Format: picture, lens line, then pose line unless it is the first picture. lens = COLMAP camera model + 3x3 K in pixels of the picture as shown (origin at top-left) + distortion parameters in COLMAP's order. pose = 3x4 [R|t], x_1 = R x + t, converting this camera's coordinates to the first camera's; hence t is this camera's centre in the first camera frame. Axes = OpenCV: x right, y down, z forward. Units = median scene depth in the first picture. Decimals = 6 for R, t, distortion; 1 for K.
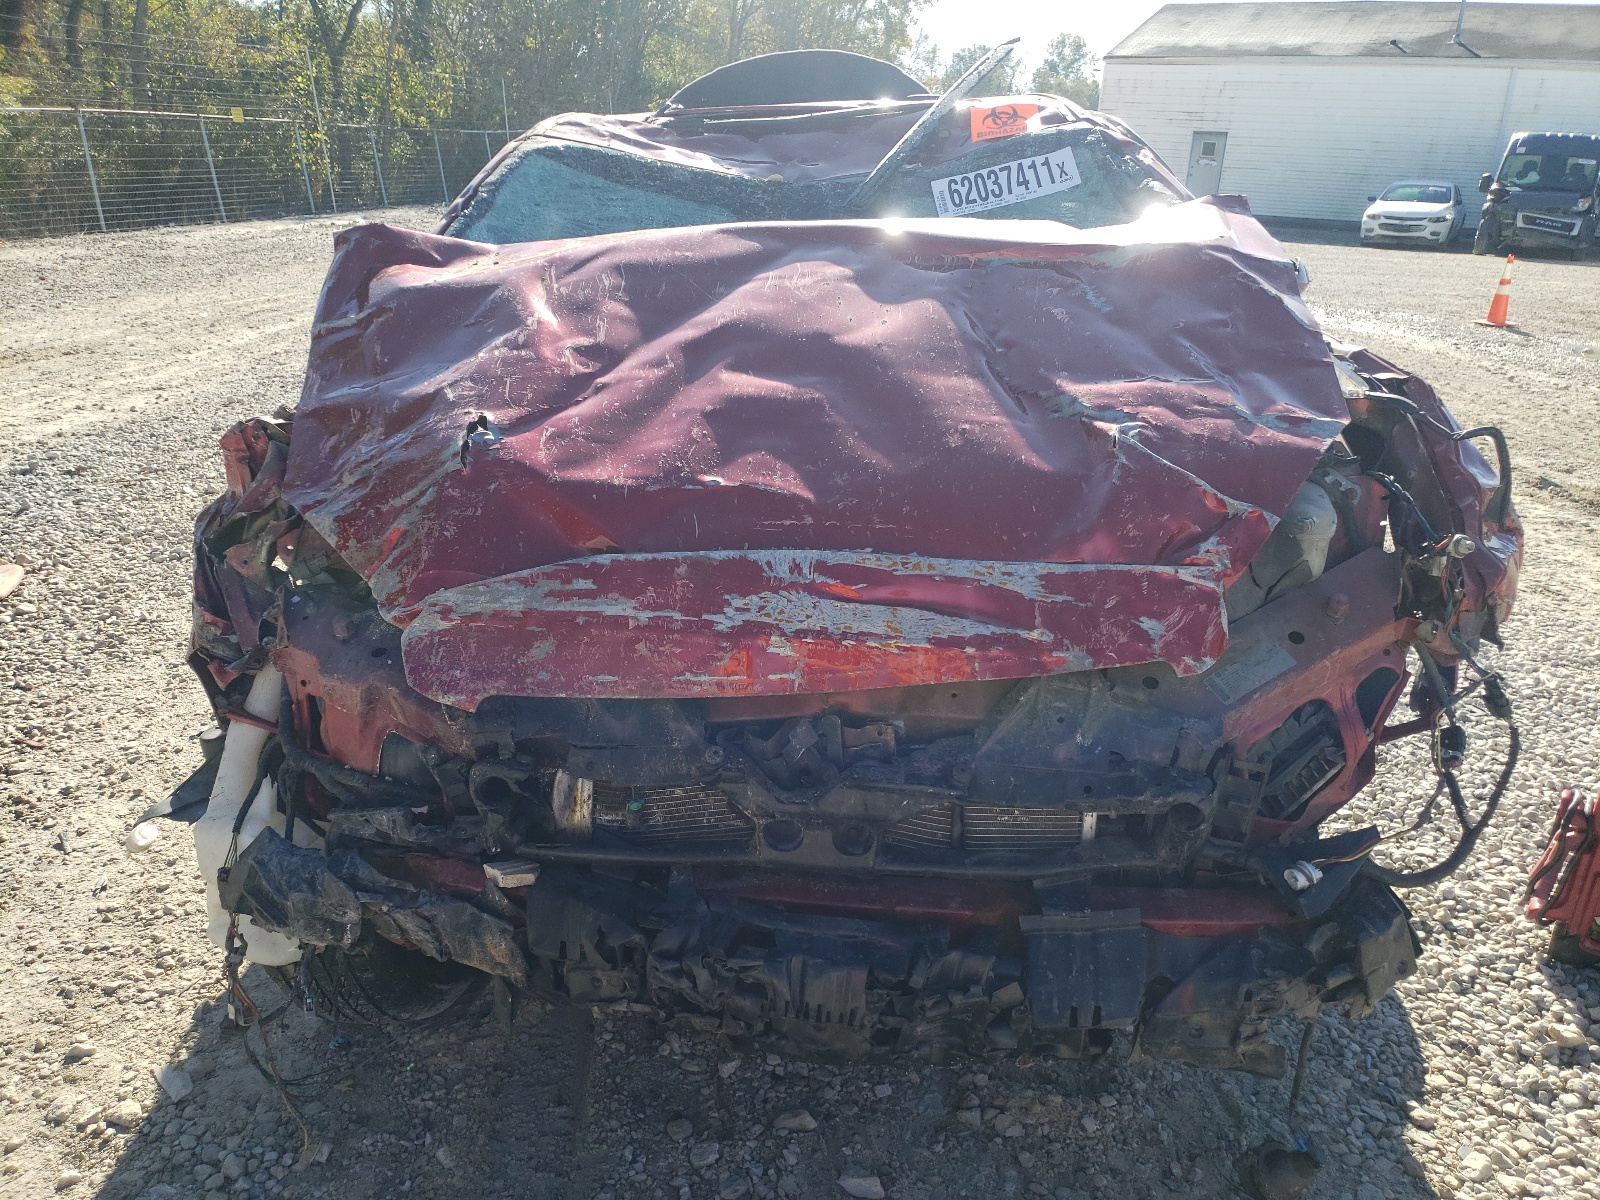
lens RADIAL K [[1271.8, 0, 802.5], [0, 1271.8, 600.9], [0, 0, 1]] dist [0.017372, -0.014685]
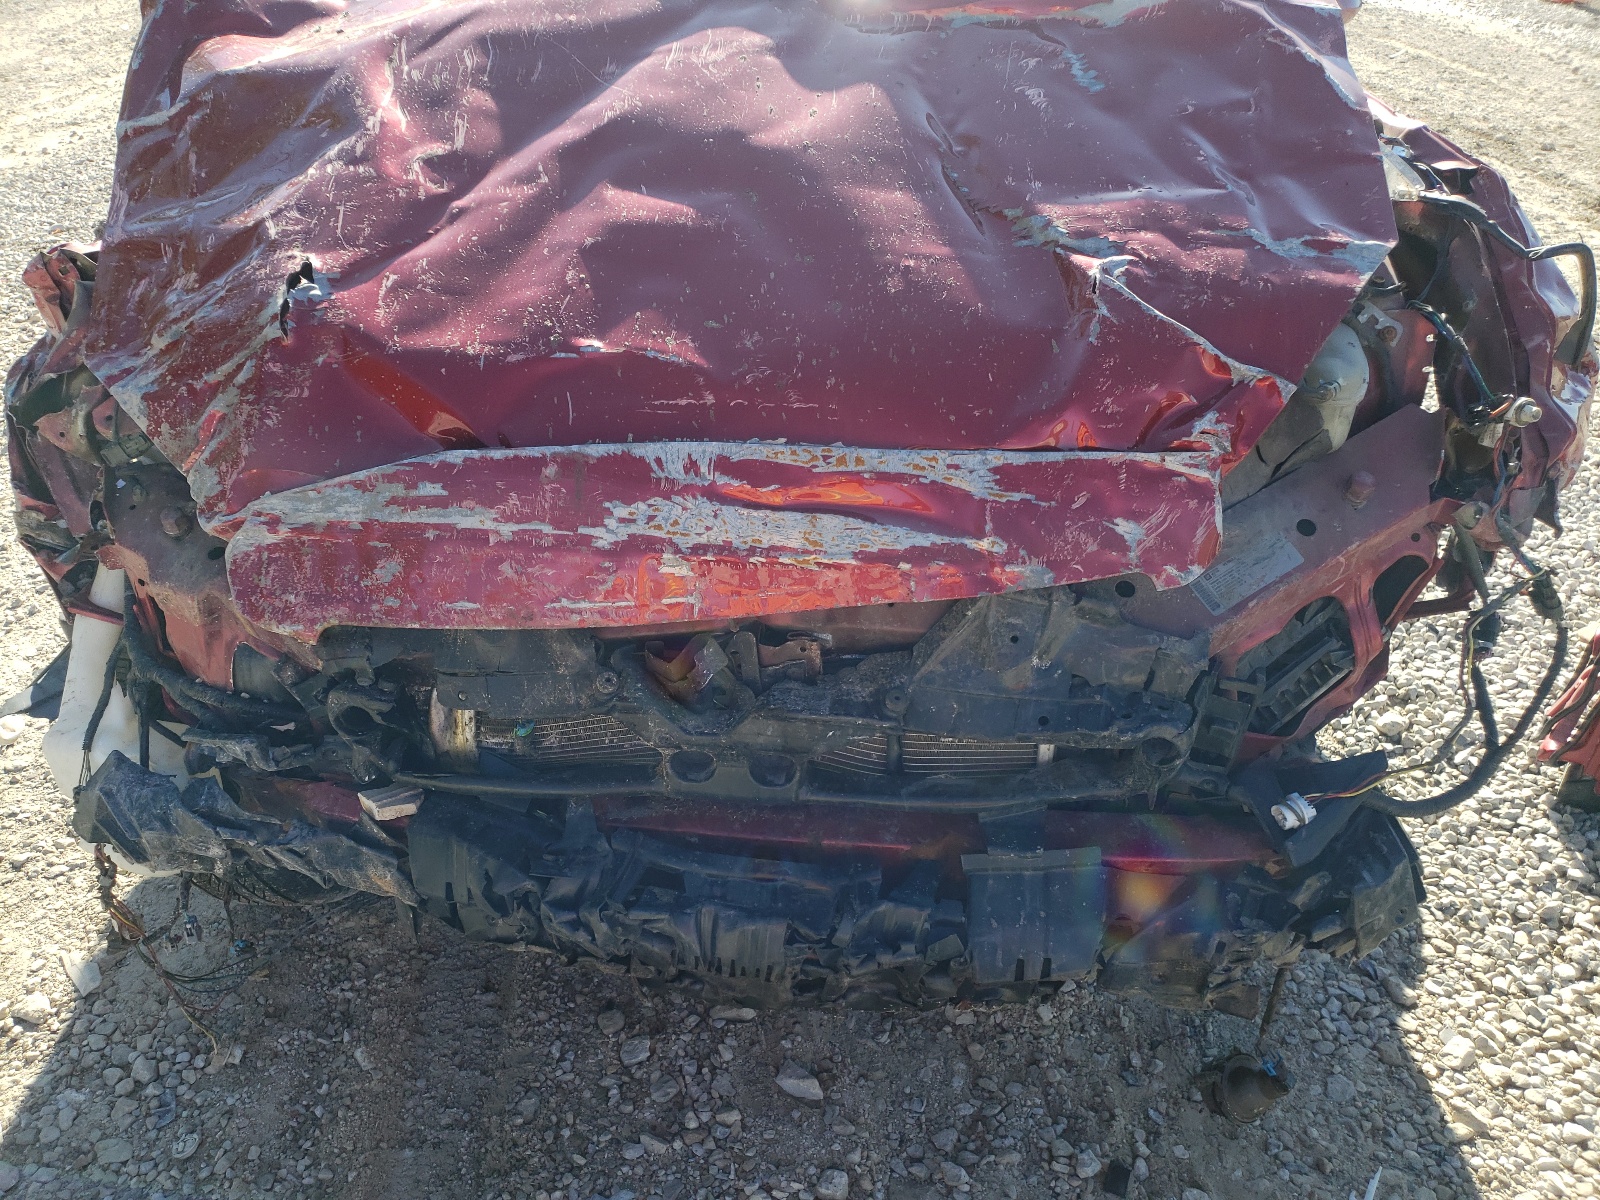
lens RADIAL K [[1271.8, 0, 773.3], [0, 1271.8, 614.5], [0, 0, 1]] dist [0.017372, -0.014685]
pose [[0.999566, -0.015037, -0.025347, 0.057477], [0.020484, 0.972817, 0.230666, -0.103891], [0.021190, -0.231085, 0.972703, 0.163336]]
